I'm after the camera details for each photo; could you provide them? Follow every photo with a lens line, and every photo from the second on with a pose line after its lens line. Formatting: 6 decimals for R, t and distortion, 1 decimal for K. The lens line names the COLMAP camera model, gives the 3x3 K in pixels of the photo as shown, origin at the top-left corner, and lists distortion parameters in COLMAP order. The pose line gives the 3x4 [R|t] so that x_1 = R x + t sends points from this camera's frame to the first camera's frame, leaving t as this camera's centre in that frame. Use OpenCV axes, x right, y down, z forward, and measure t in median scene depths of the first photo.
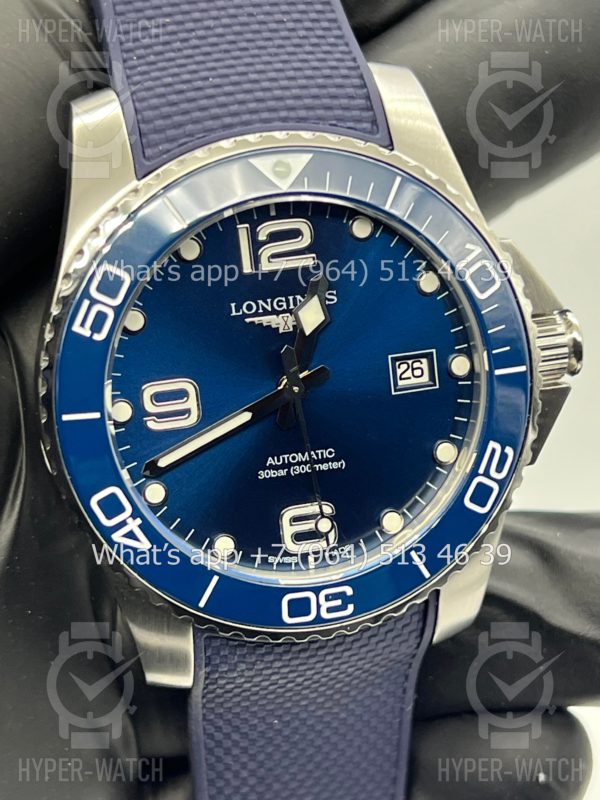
lens RADIAL K [[1880.6, 0, 300.0], [0, 1880.6, 400.0], [0, 0, 1]] dist [0.183832, -0.388978]
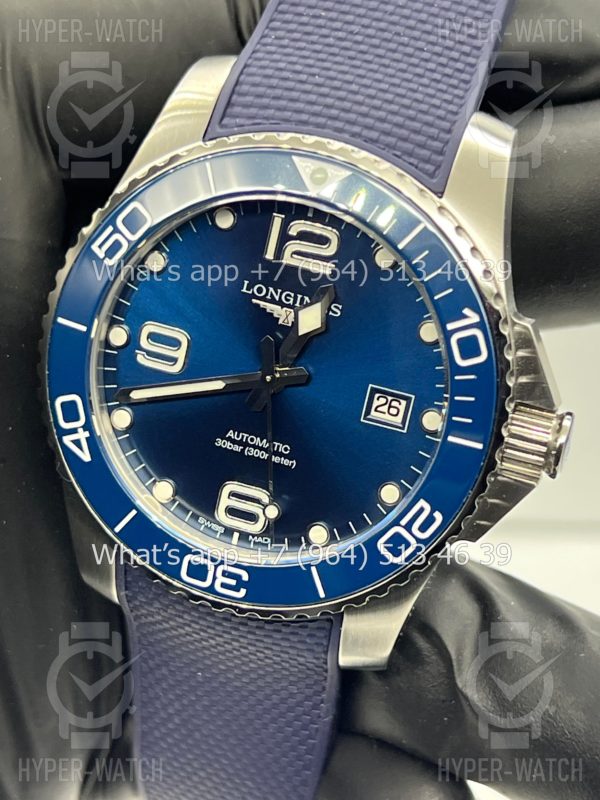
lens RADIAL K [[1880.6, 0, 300.0], [0, 1880.6, 400.0], [0, 0, 1]] dist [0.183832, -0.388978]
pose [[0.852249, 0.377306, -0.362370, 0.394231], [-0.374184, 0.923741, 0.081781, -0.086263], [0.365593, 0.065896, 0.928439, 0.031471]]
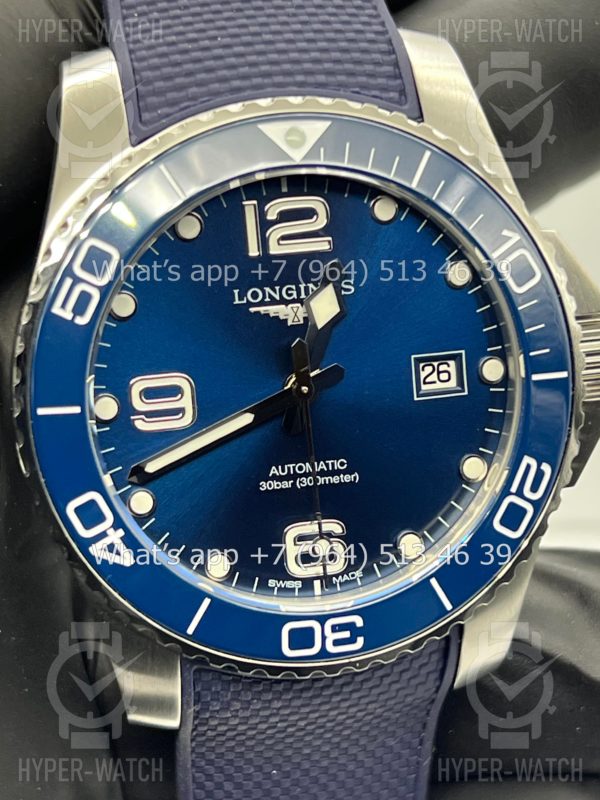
lens RADIAL K [[1880.6, 0, 300.0], [0, 1880.6, 400.0], [0, 0, 1]] dist [0.183832, -0.388978]
pose [[0.999327, 0.028458, -0.023140, 0.015958], [-0.029305, 0.998881, -0.037125, 0.031762], [0.022057, 0.037778, 0.999043, 0.118832]]
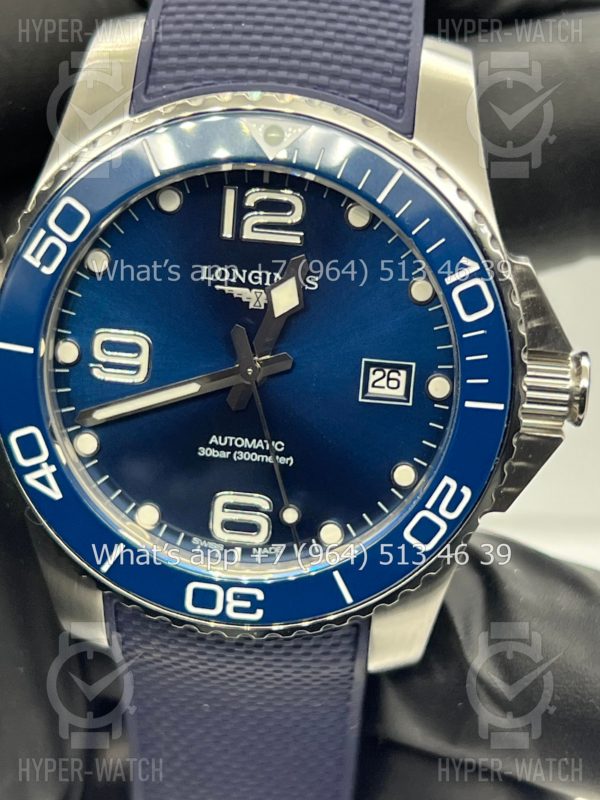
lens RADIAL K [[1880.6, 0, 300.0], [0, 1880.6, 400.0], [0, 0, 1]] dist [0.183832, -0.388978]
pose [[0.940775, 0.233817, -0.245504, 0.250205], [-0.222057, 0.972149, 0.074947, -0.066436], [0.256191, -0.015992, 0.966494, 0.106922]]
